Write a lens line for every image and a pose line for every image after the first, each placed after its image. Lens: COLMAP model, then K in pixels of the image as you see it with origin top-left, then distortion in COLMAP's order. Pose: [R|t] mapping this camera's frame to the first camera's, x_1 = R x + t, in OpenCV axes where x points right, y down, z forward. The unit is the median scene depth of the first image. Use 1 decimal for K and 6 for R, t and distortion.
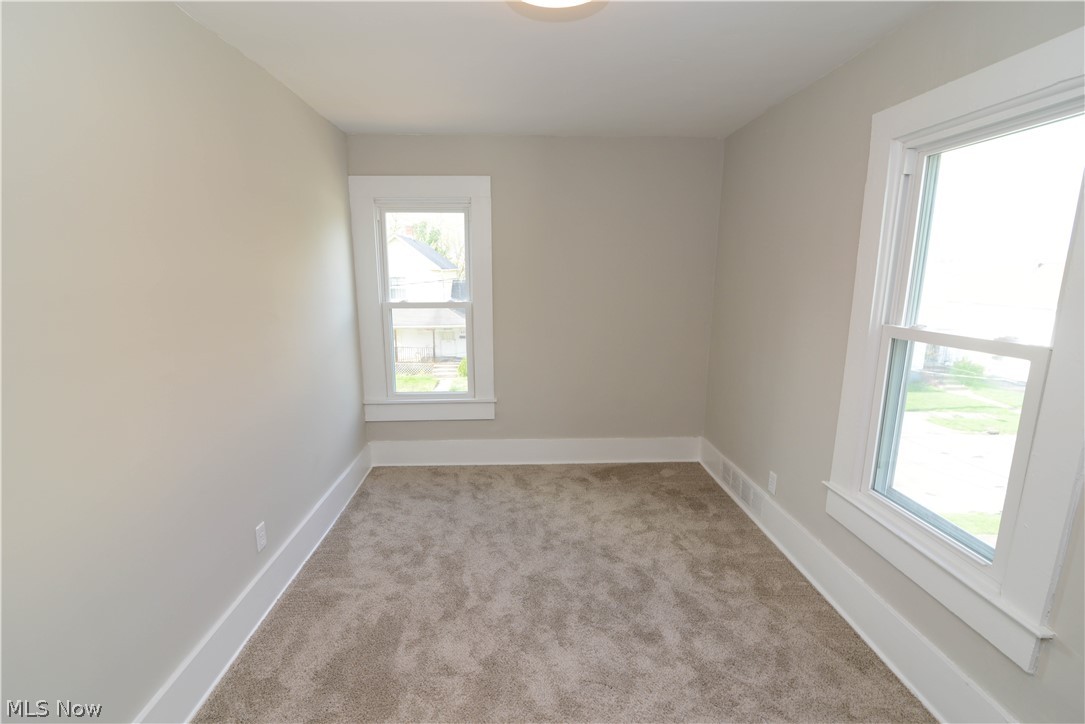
lens RADIAL K [[497.1, 0, 542.8], [0, 497.1, 361.2], [0, 0, 1]] dist [-0.017178, -0.000013]
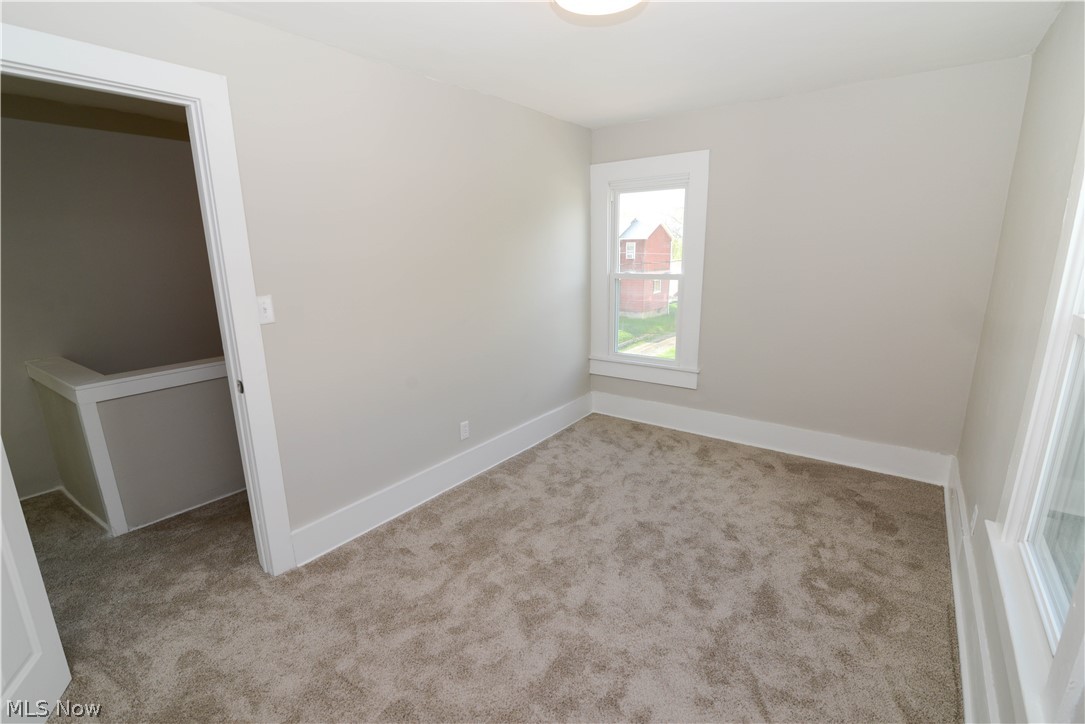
lens RADIAL K [[497.1, 0, 541.3], [0, 497.1, 360.5], [0, 0, 1]] dist [-0.017178, -0.000013]
pose [[0.774362, 0.127756, -0.619711, 0.375901], [-0.097957, 0.991802, 0.082061, 0.005651], [0.625114, -0.002841, 0.780528, -0.003926]]
